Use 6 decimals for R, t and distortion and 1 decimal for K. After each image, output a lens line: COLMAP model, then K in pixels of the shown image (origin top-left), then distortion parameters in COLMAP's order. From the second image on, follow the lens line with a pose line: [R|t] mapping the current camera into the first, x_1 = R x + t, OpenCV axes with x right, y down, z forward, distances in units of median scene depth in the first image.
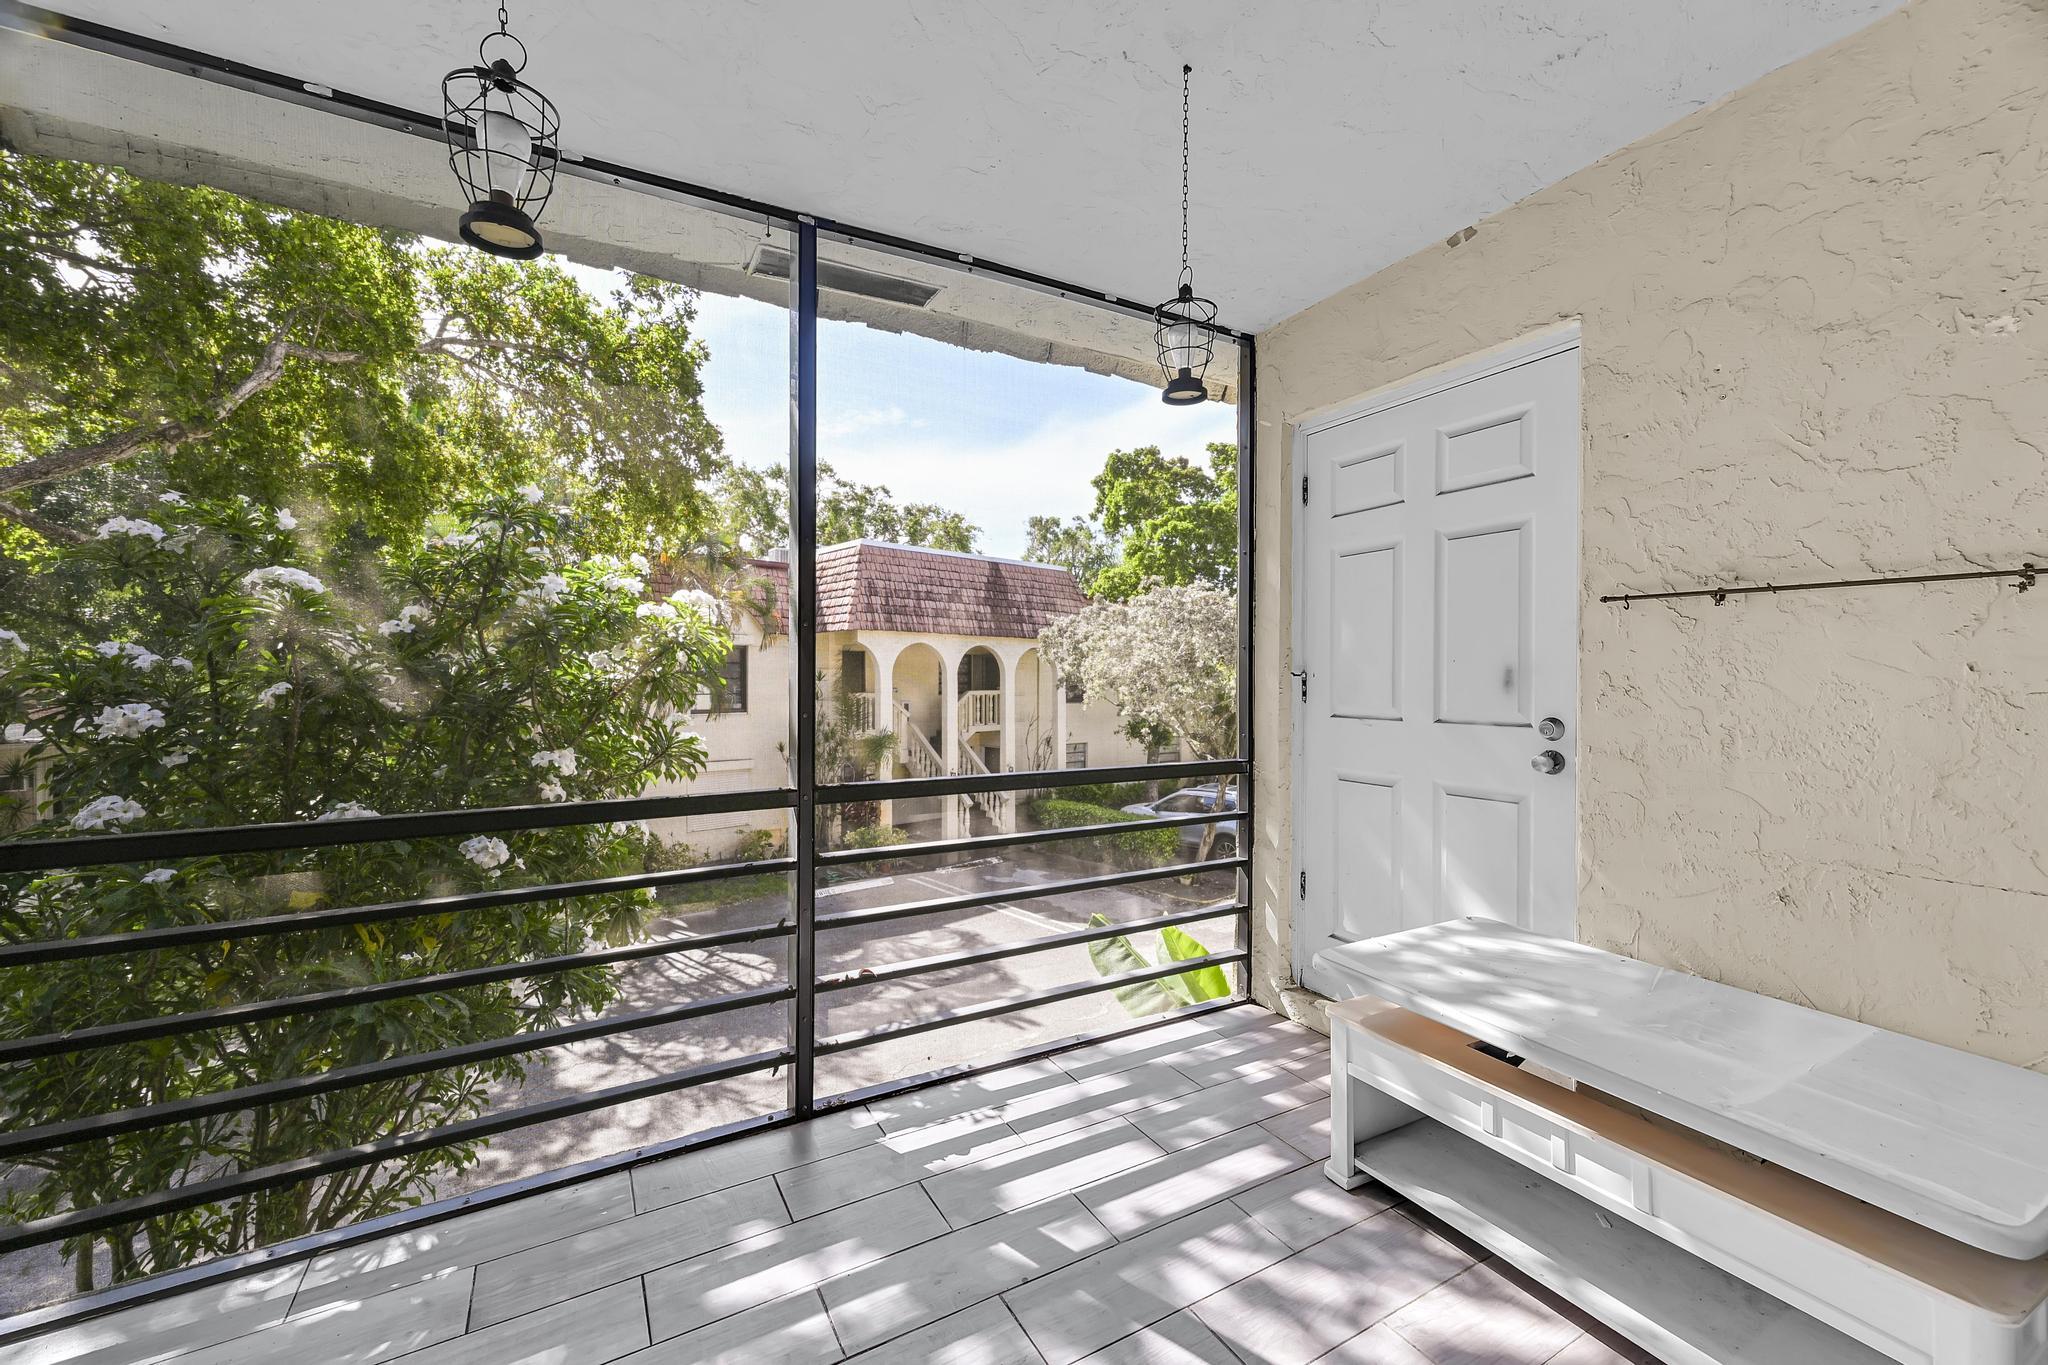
lens RADIAL K [[803.5, 0, 1019.1], [0, 803.5, 681.8], [0, 0, 1]] dist [-0.001402, -0.000052]
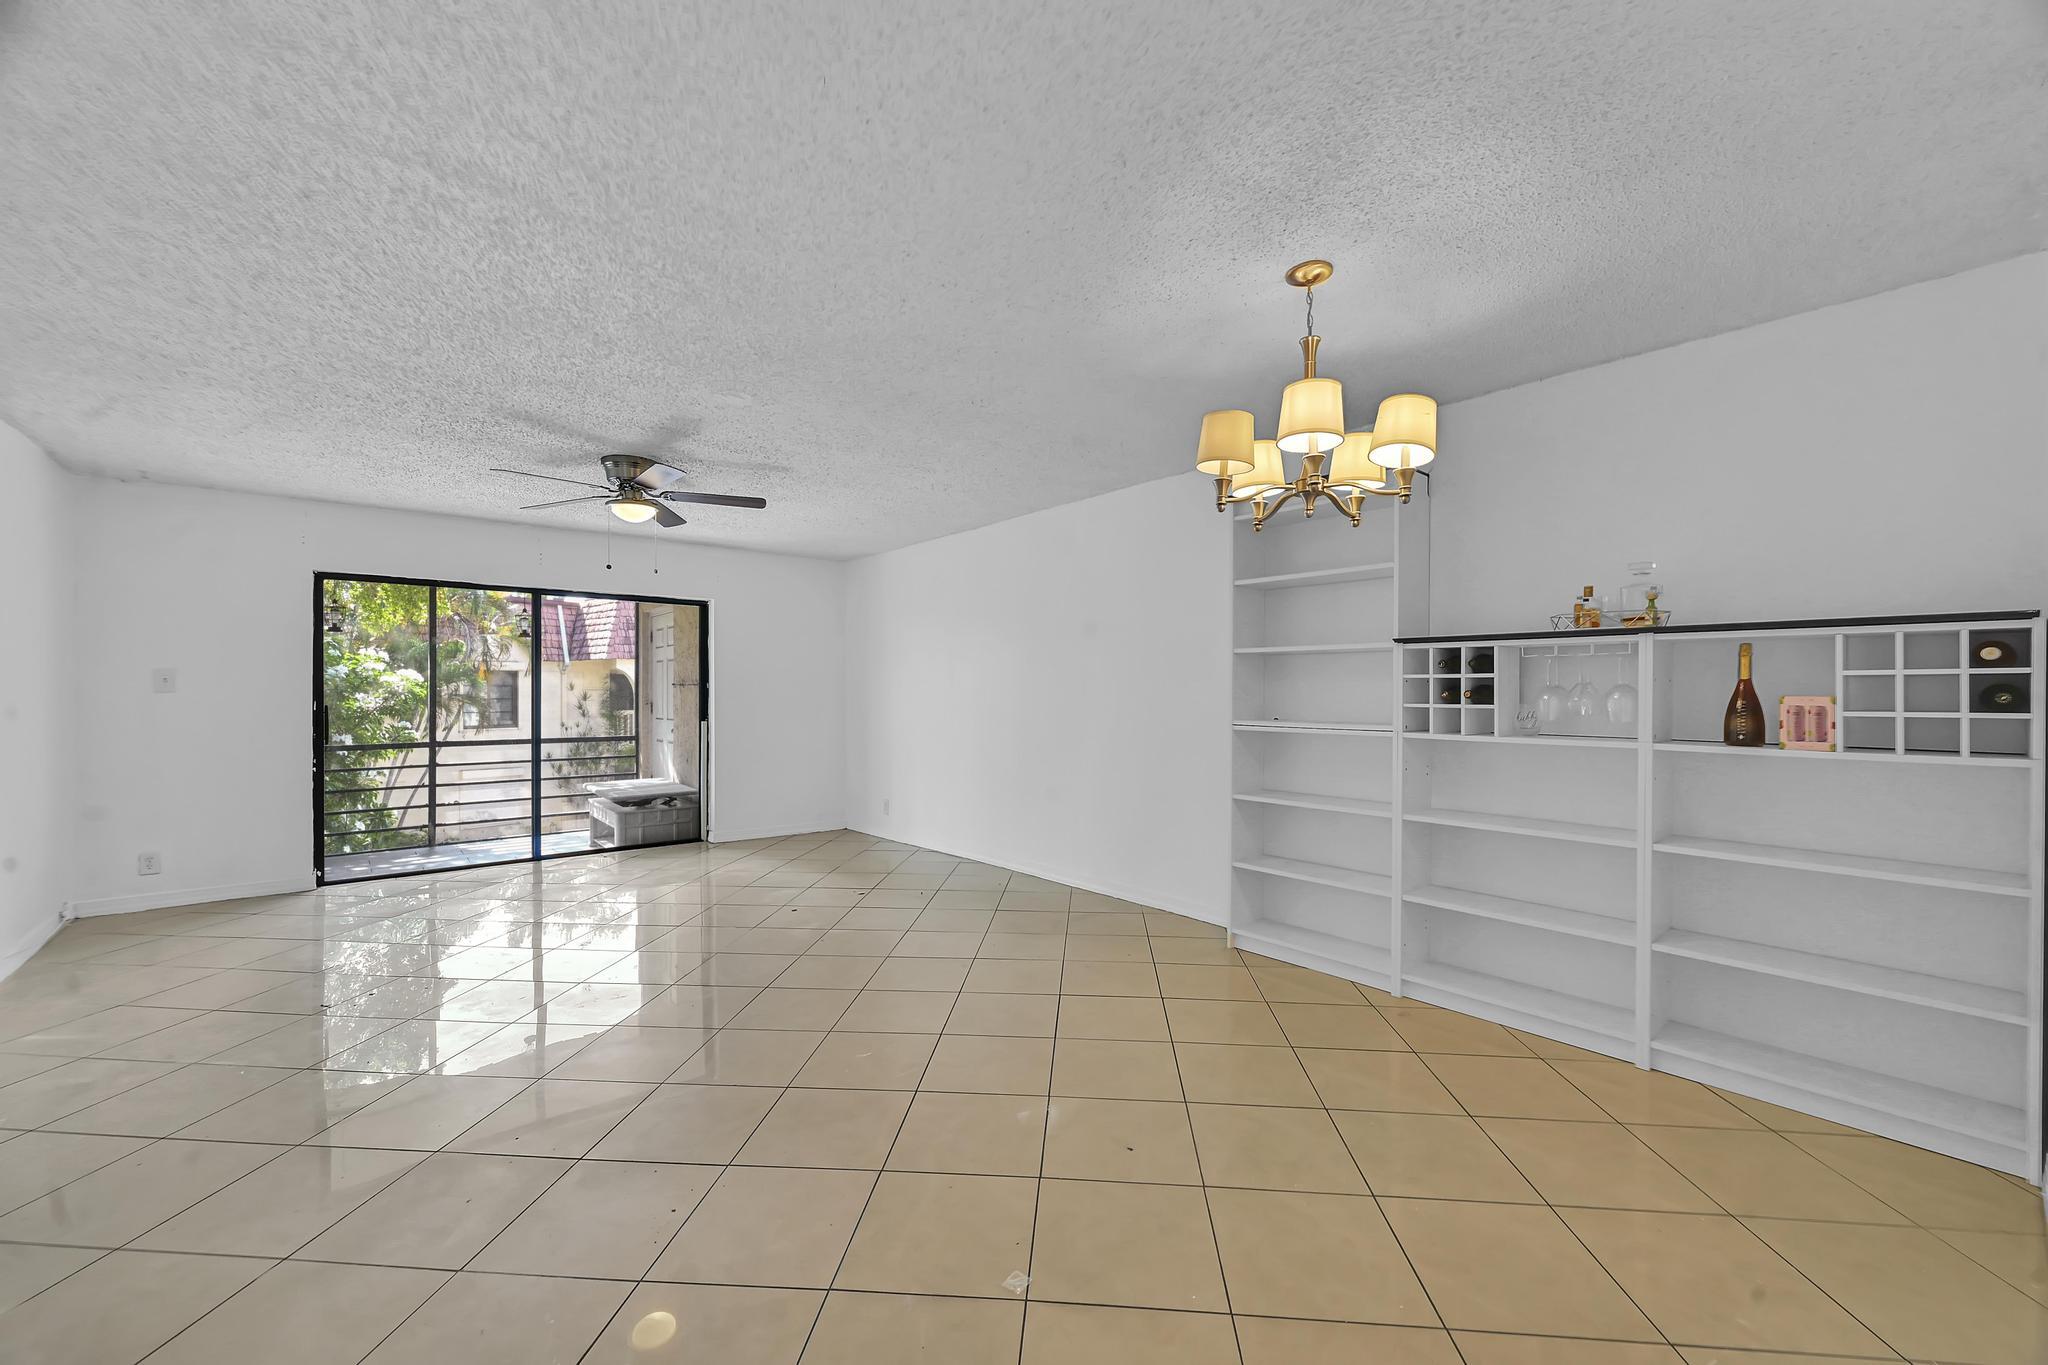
lens RADIAL K [[803.5, 0, 1022.8], [0, 803.5, 688.3], [0, 0, 1]] dist [-0.001402, -0.000052]
pose [[0.981850, -0.002091, 0.189646, 1.499891], [0.004112, 0.999939, -0.010266, -0.038032], [-0.189613, 0.010860, 0.981799, -2.705547]]
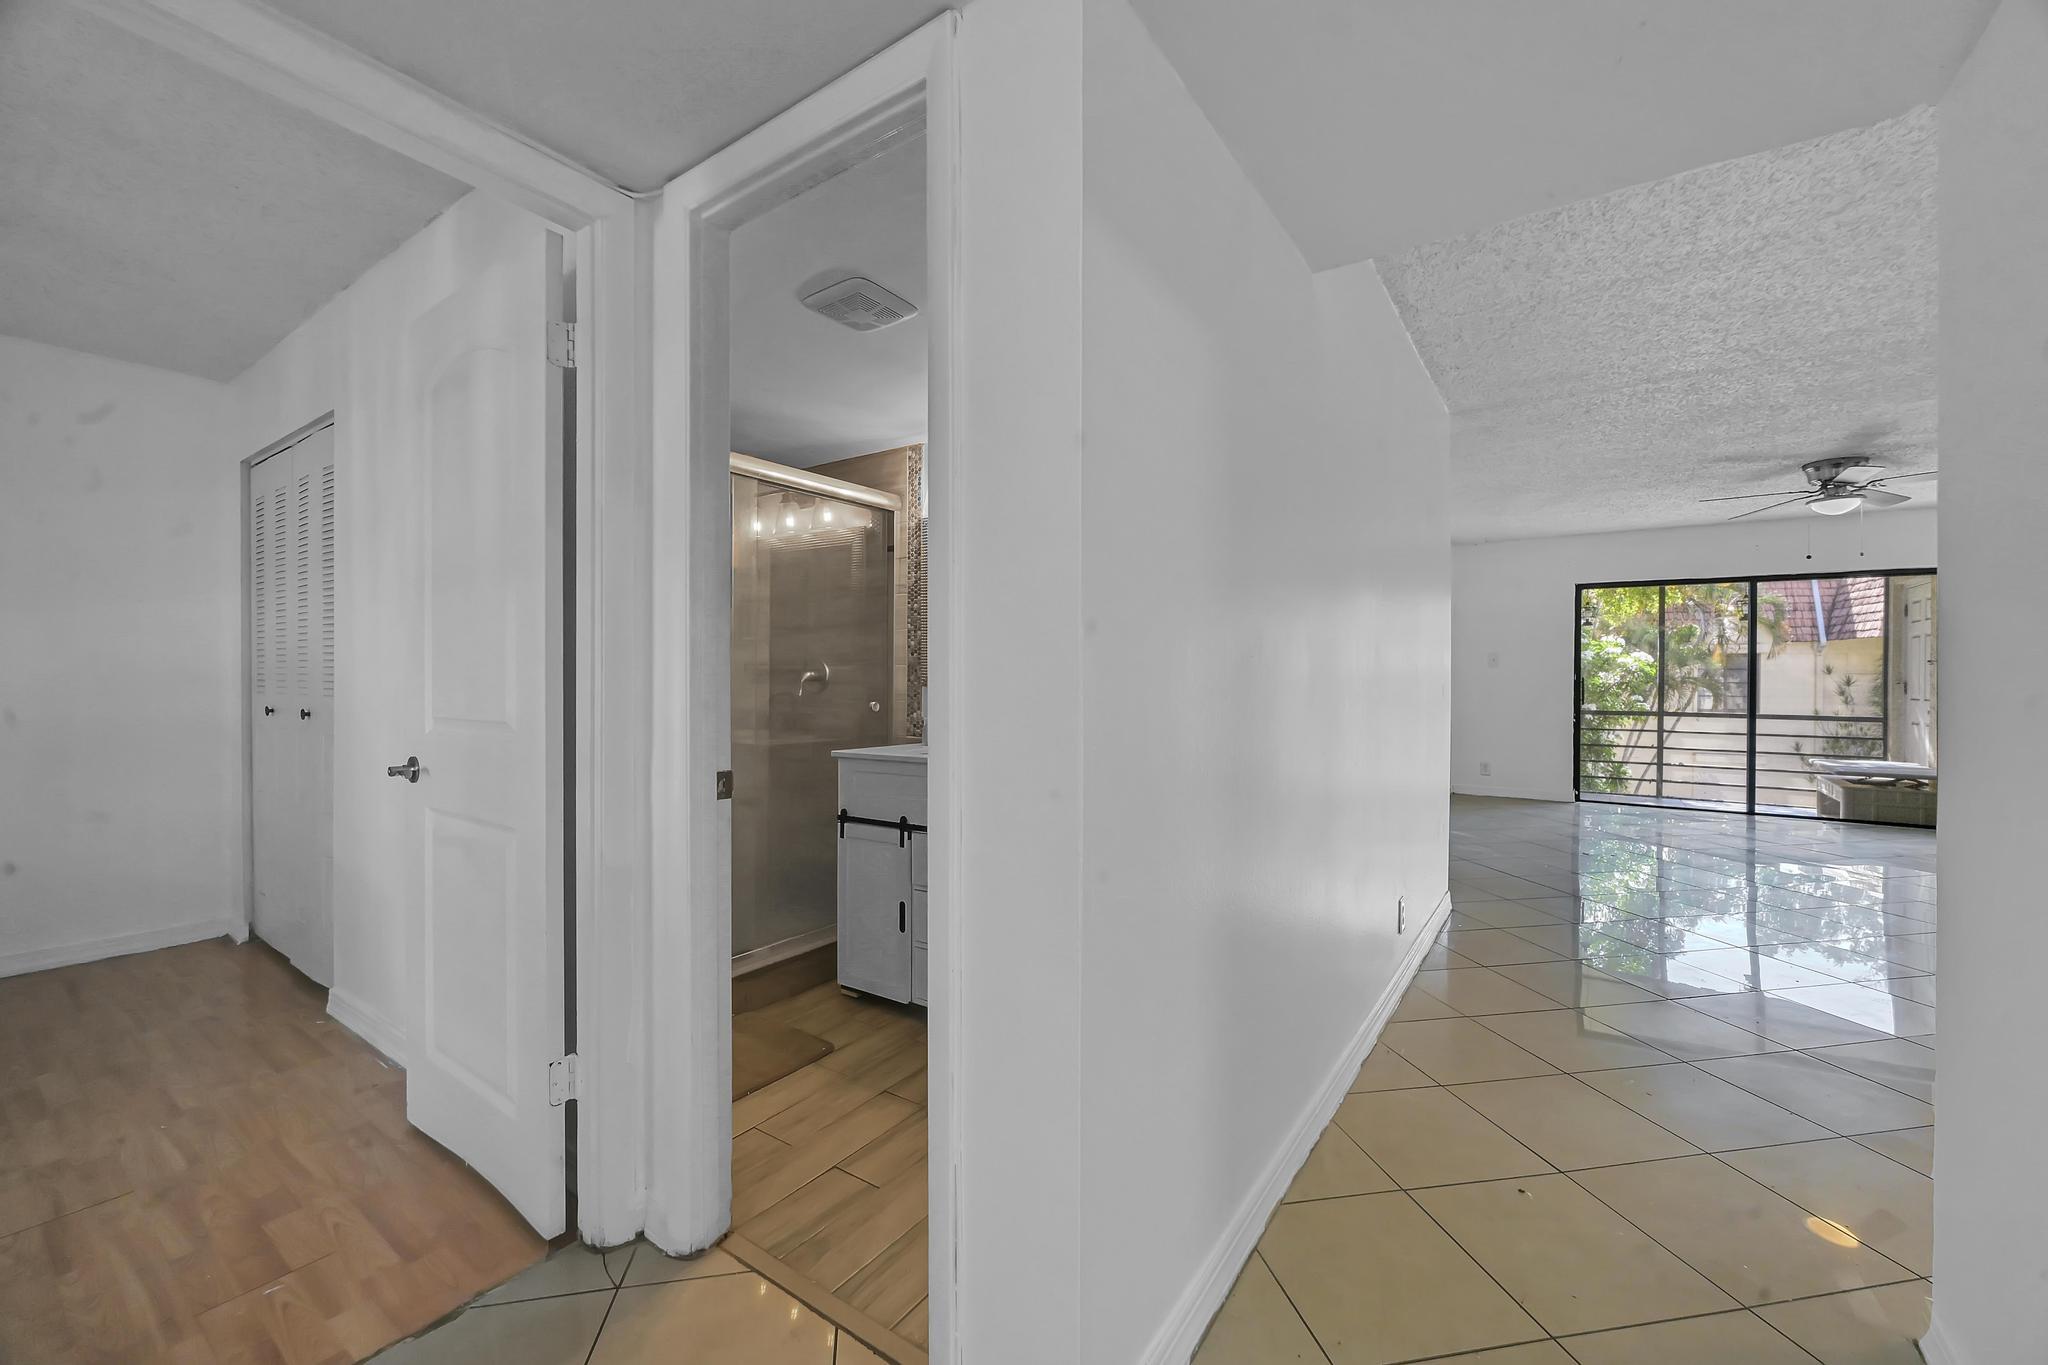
lens RADIAL K [[803.5, 0, 1026.2], [0, 803.5, 680.1], [0, 0, 1]] dist [-0.001402, -0.000052]
pose [[0.437007, 0.006930, -0.899432, 1.960556], [-0.011649, 0.999930, 0.002045, 0.013523], [0.899383, 0.009583, 0.437057, -3.595347]]
